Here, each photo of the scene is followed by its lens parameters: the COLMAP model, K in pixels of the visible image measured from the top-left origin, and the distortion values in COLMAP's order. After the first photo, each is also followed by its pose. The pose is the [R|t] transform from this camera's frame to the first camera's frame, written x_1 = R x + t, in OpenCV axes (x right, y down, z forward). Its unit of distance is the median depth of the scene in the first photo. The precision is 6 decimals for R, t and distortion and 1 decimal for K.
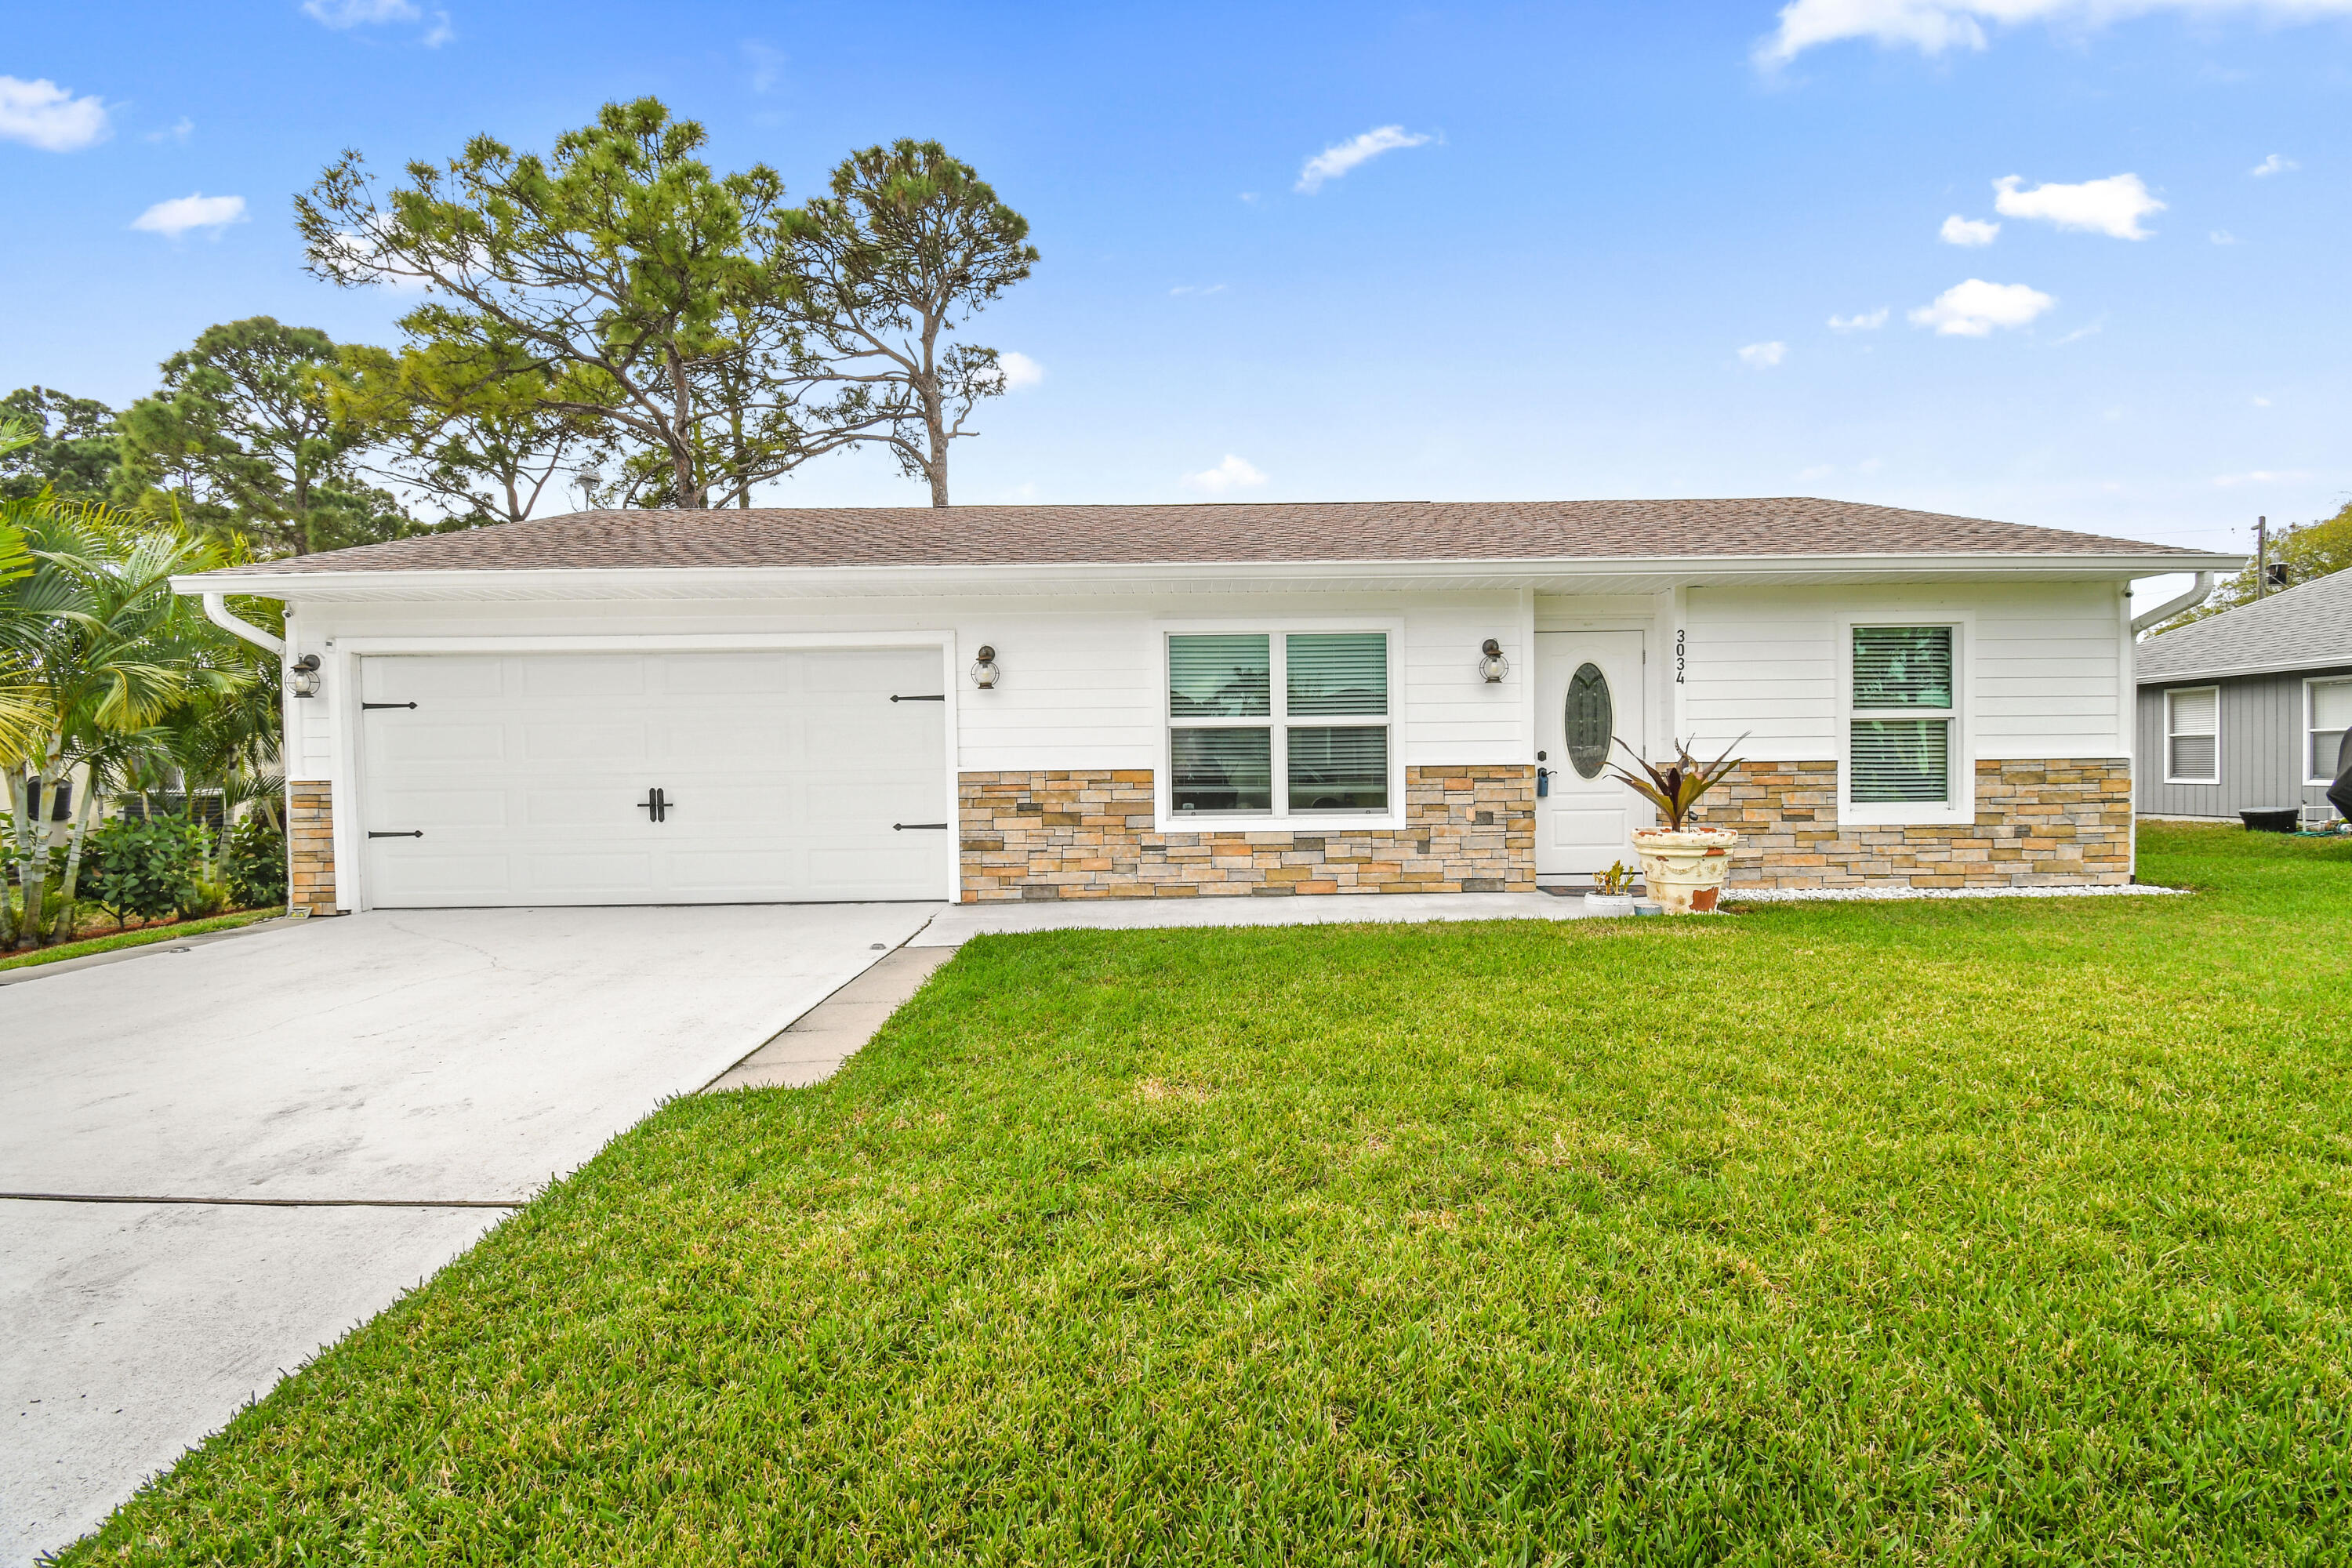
lens RADIAL K [[1040.9, 0, 1153.9], [0, 1040.9, 754.7], [0, 0, 1]] dist [0.010007, -0.013195]
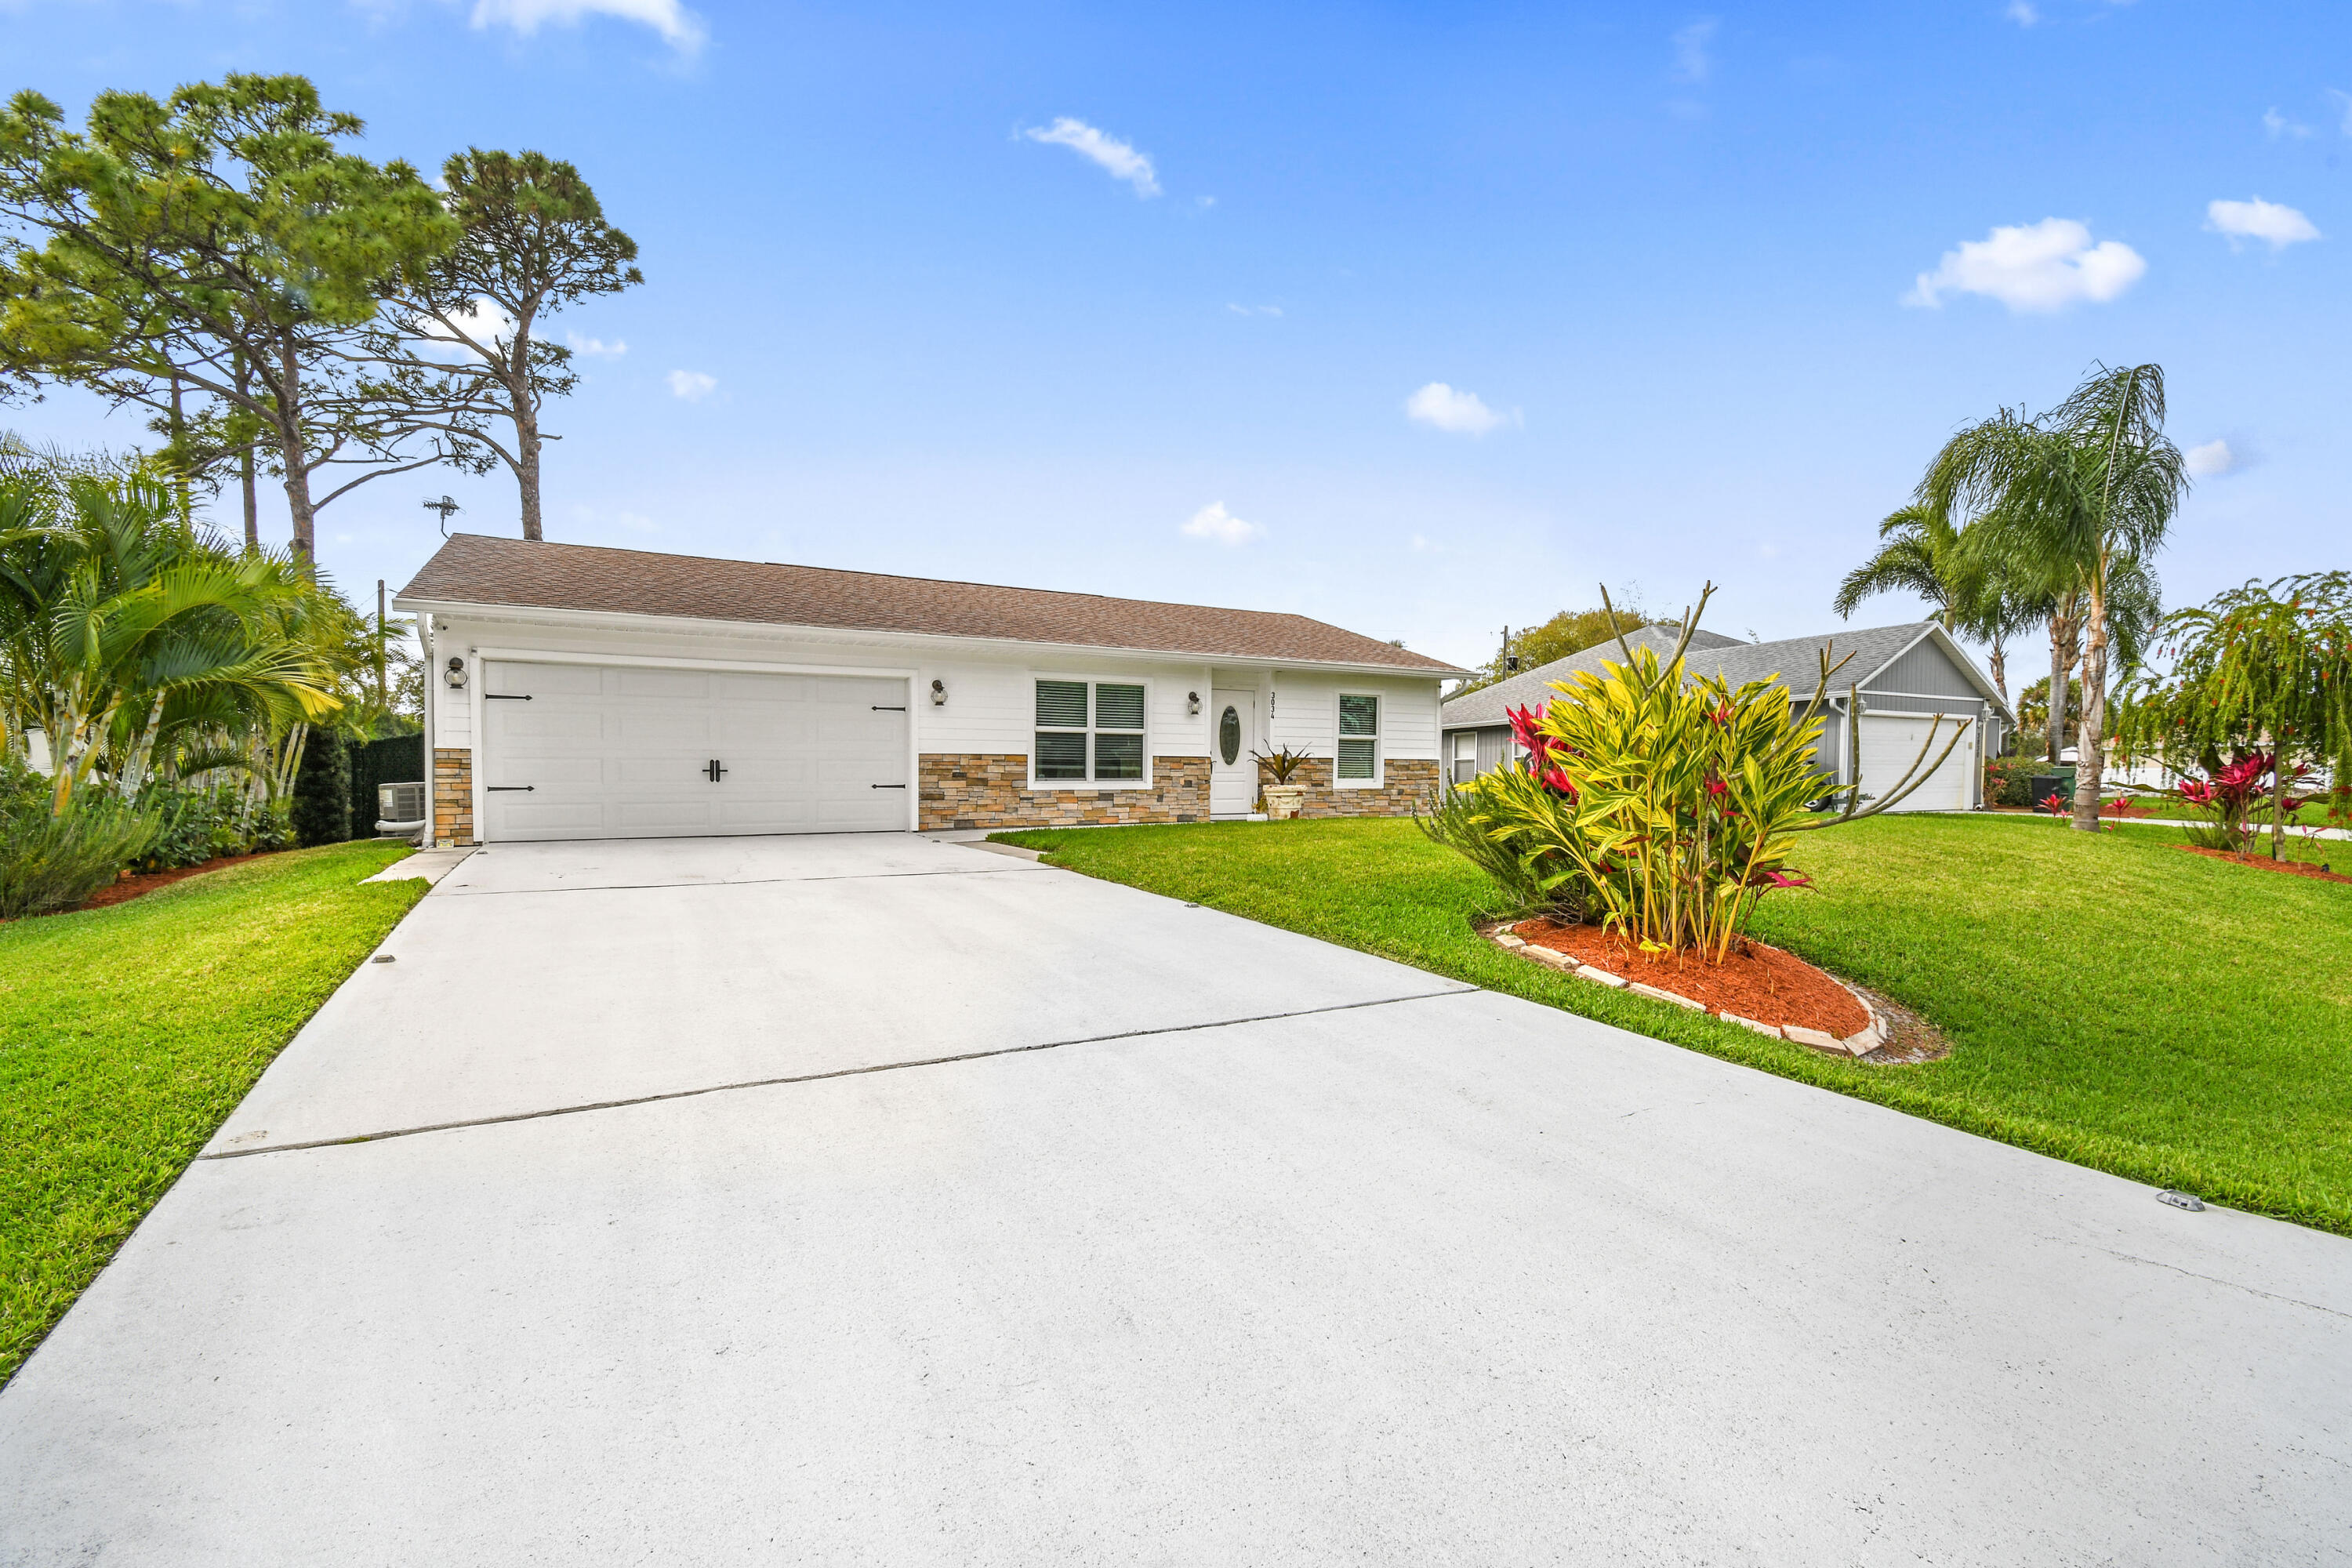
lens RADIAL K [[1040.9, 0, 1169.9], [0, 1040.9, 783.2], [0, 0, 1]] dist [0.010007, -0.013195]
pose [[0.875506, 0.010447, 0.483094, -0.647780], [-0.011309, 0.999935, -0.001128, 0.062289], [-0.483075, -0.004476, 0.875568, -0.681551]]
